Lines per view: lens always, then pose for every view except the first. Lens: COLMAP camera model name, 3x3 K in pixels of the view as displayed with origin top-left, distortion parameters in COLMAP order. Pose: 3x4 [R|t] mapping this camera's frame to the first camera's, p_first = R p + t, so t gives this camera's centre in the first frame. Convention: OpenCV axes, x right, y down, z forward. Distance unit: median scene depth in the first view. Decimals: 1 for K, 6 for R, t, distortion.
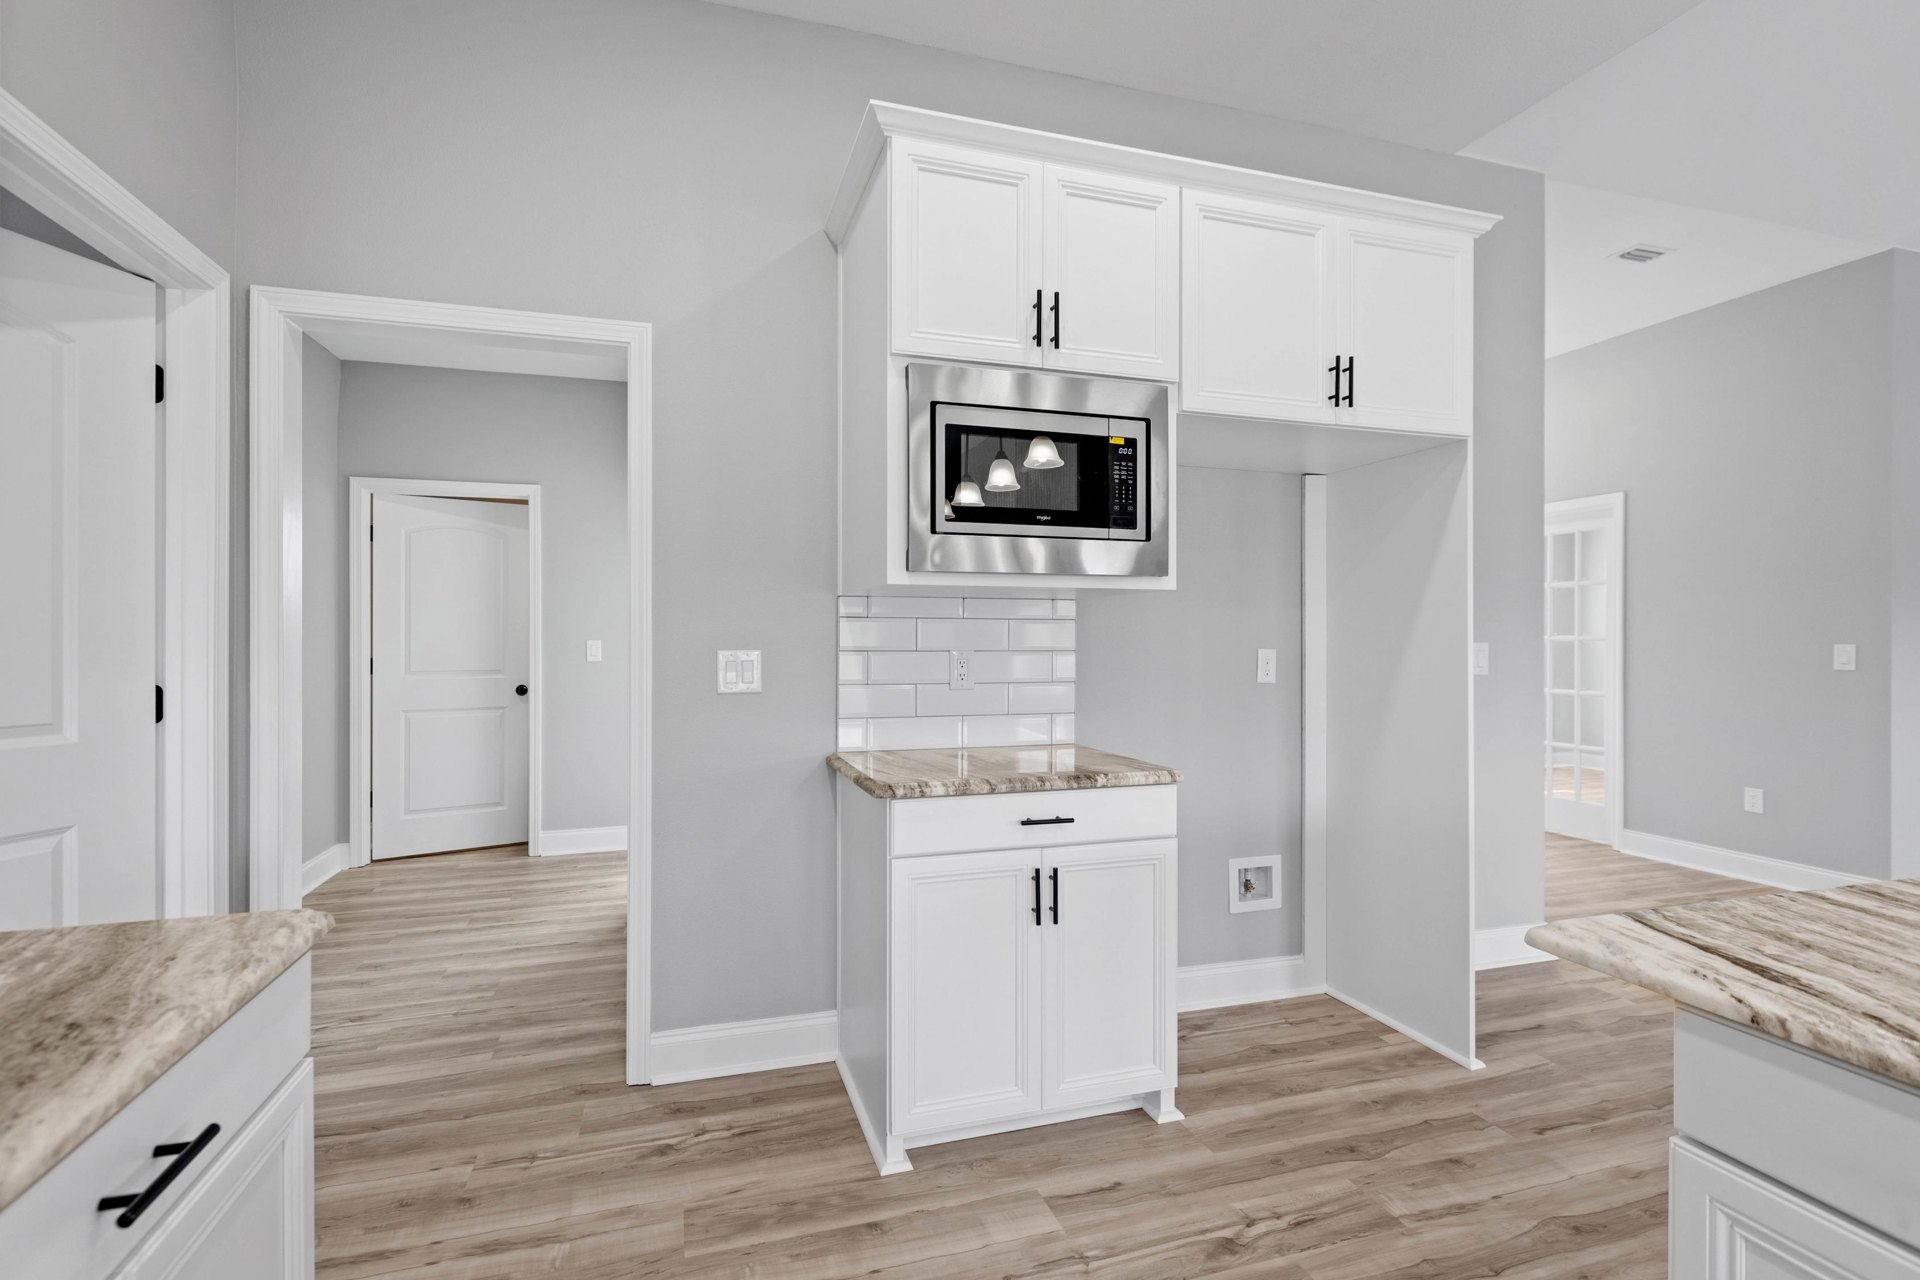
lens RADIAL K [[877.3, 0, 933.6], [0, 877.3, 649.3], [0, 0, 1]] dist [-0.001418, 0.000897]
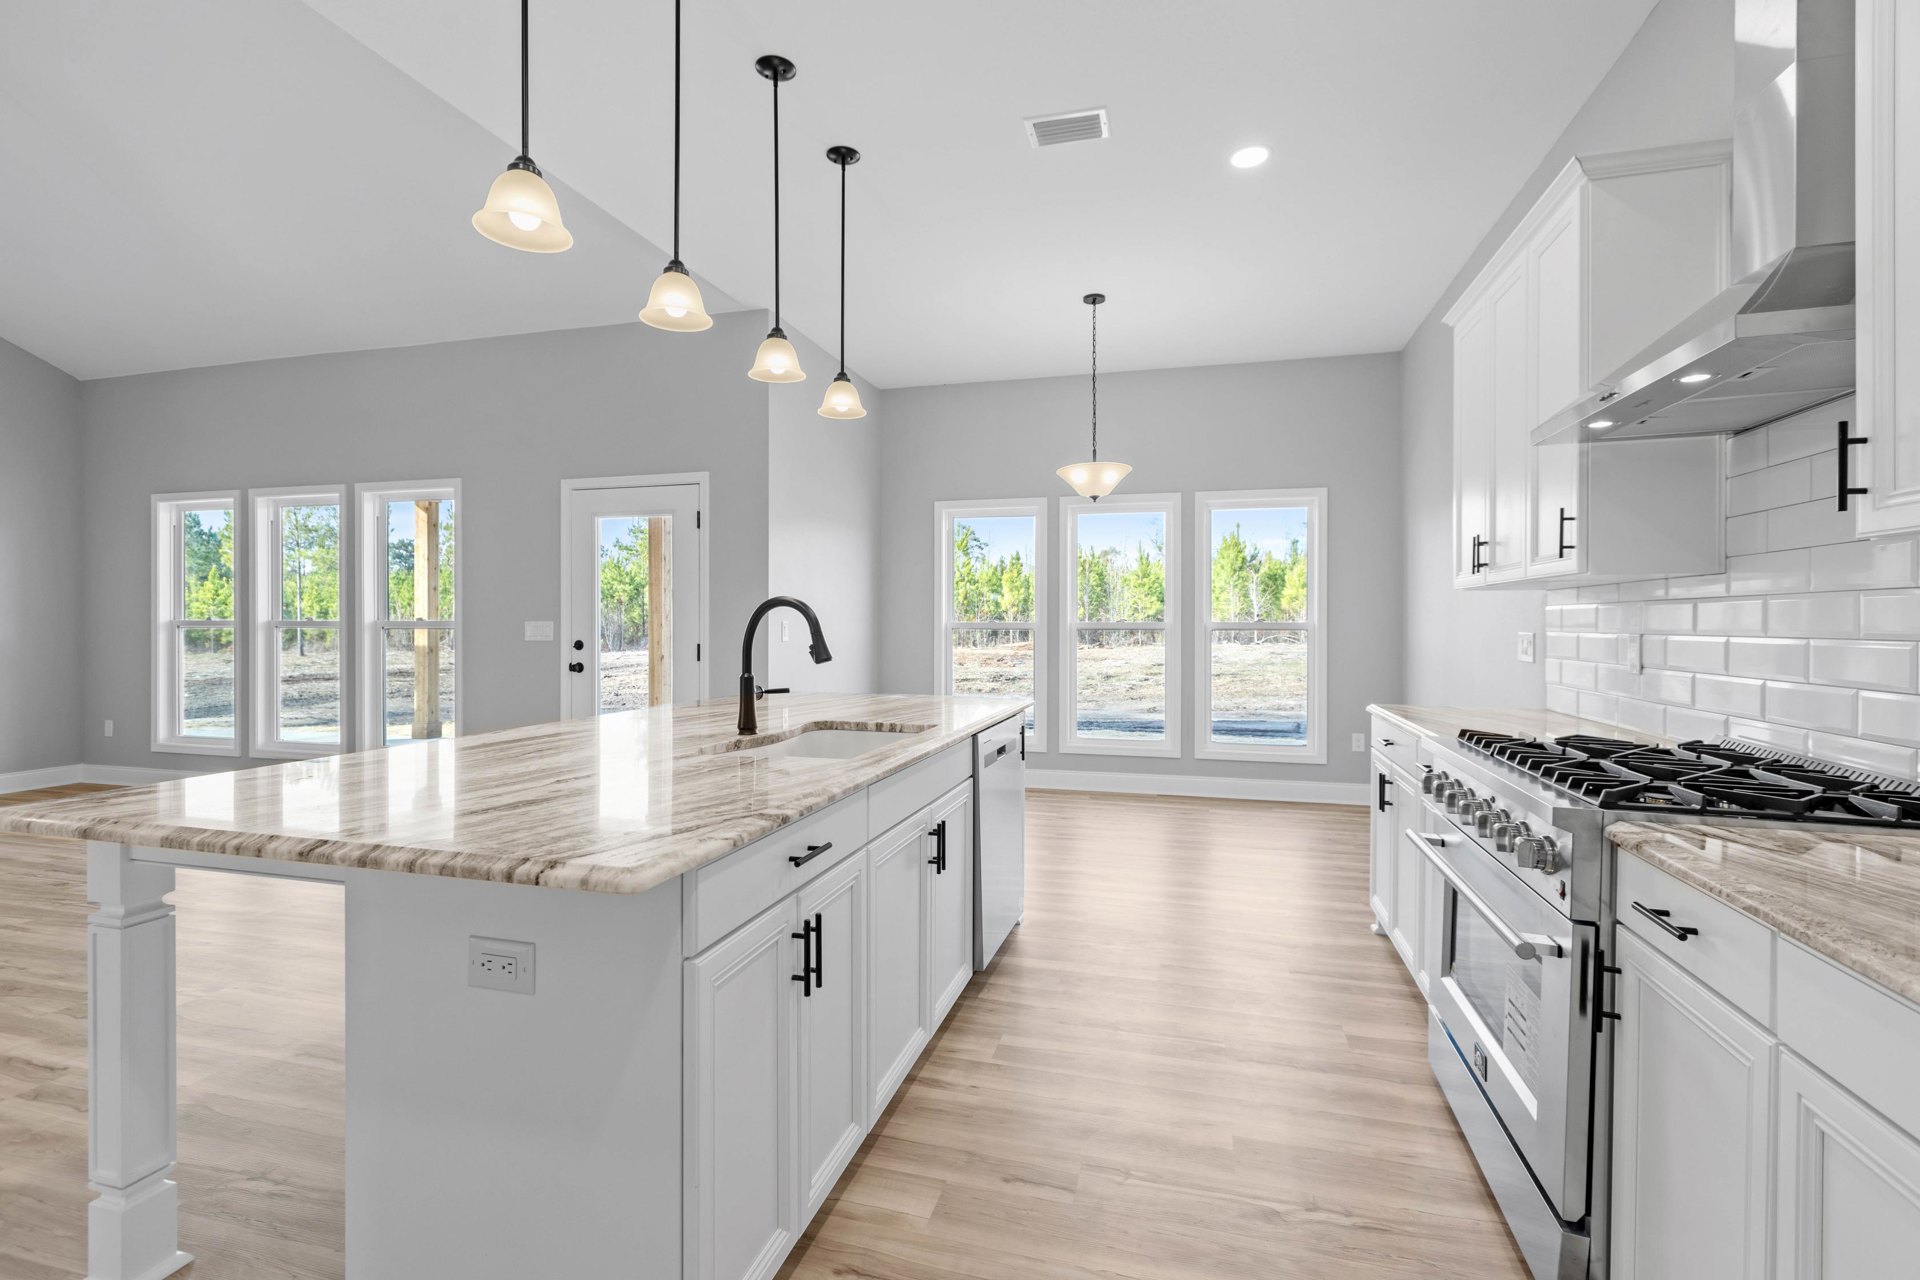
lens RADIAL K [[877.3, 0, 960.6], [0, 877.3, 612.6], [0, 0, 1]] dist [-0.001418, 0.000897]
pose [[-0.844383, -0.001096, 0.535738, -0.129769], [-0.000344, 0.999999, 0.001502, -0.011769], [-0.535739, 0.001084, -0.844383, 0.808796]]
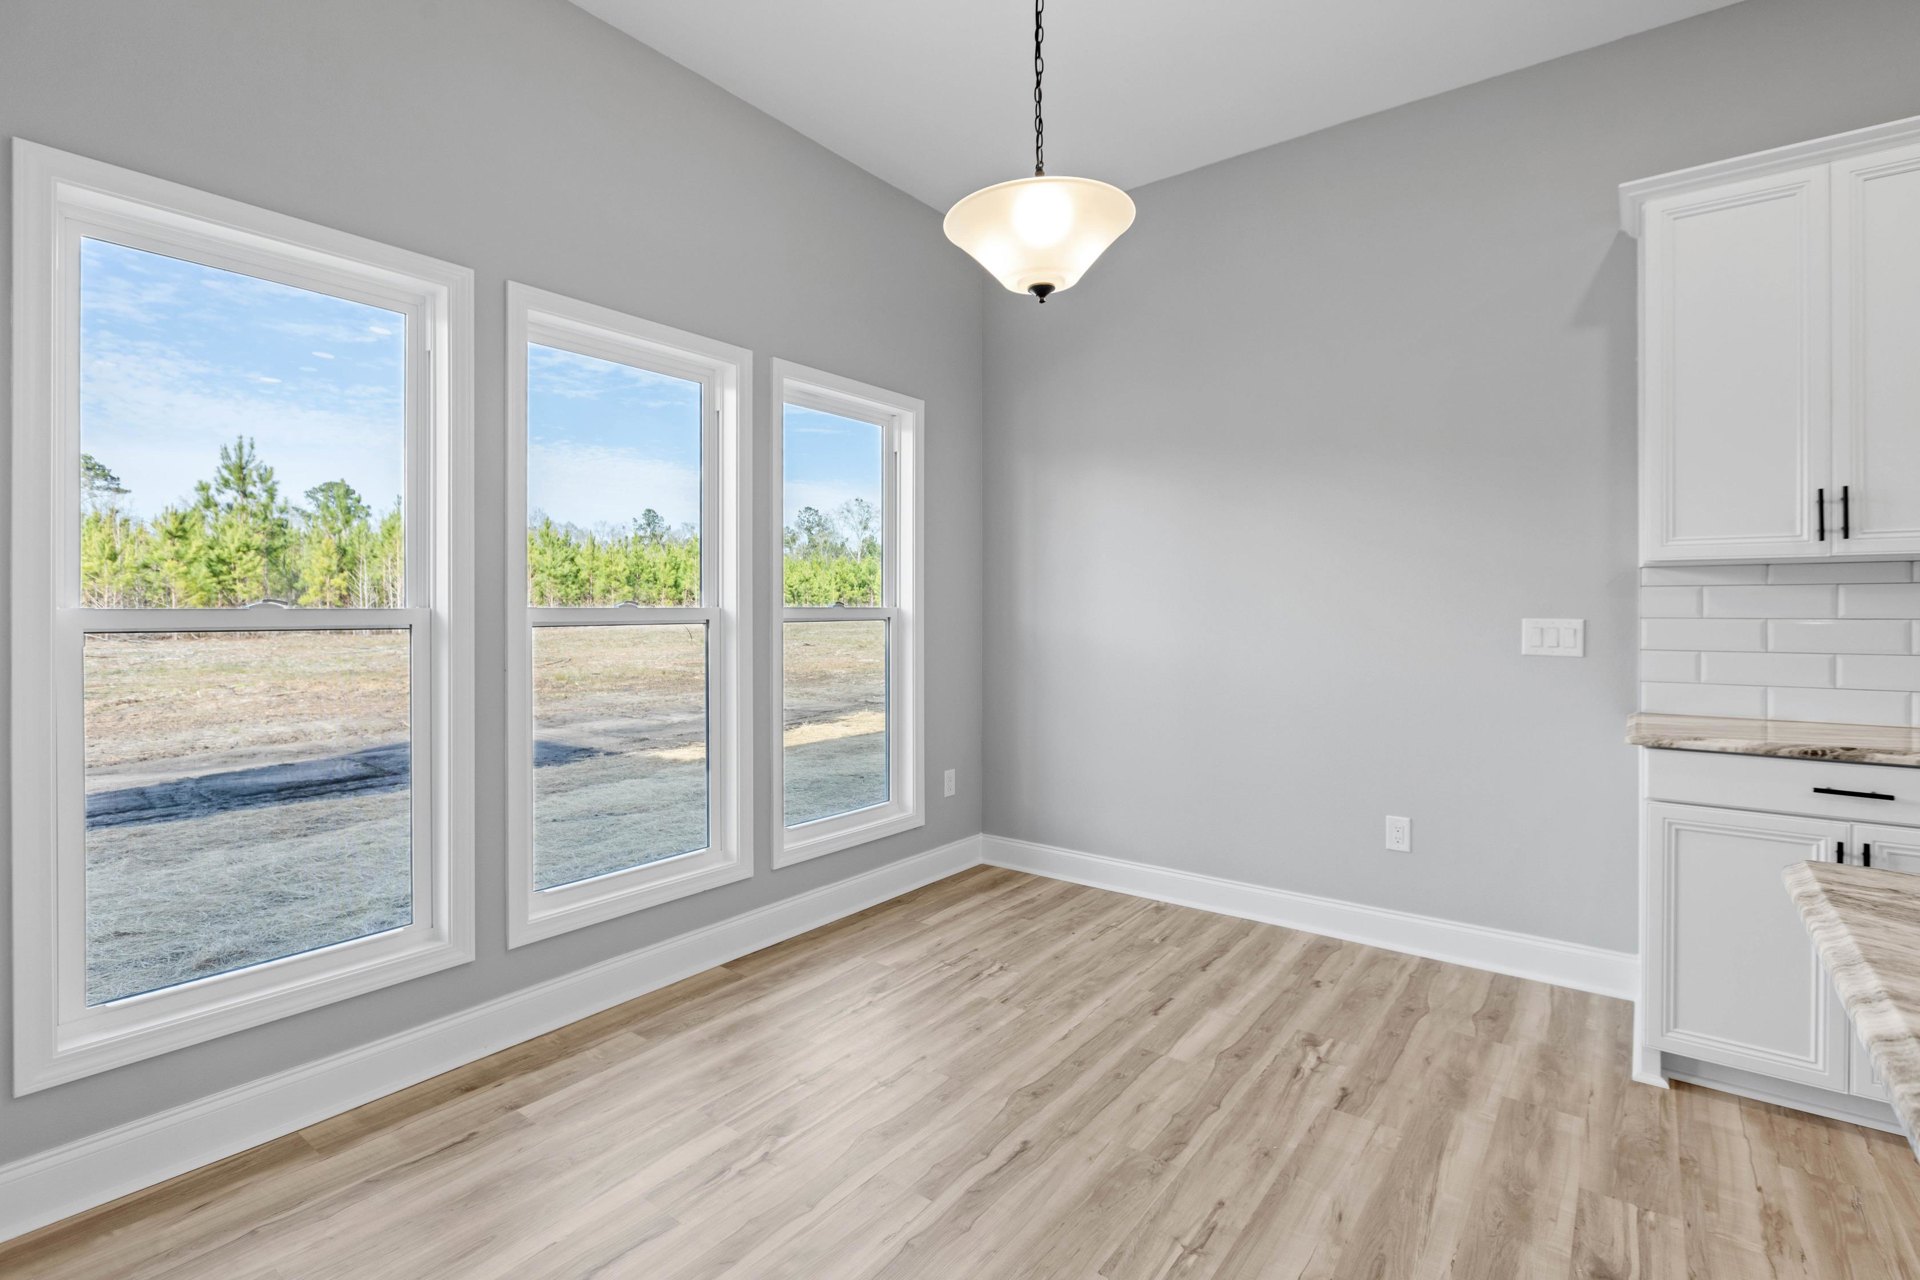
lens RADIAL K [[890.4, 0, 969.4], [0, 890.4, 615.1], [0, 0, 1]] dist [0.001019, -0.001514]
pose [[-0.803729, -0.000505, -0.594995, 1.412419], [-0.009688, 0.999878, 0.012238, 0.012841], [0.594916, 0.015600, -0.803636, -0.631070]]
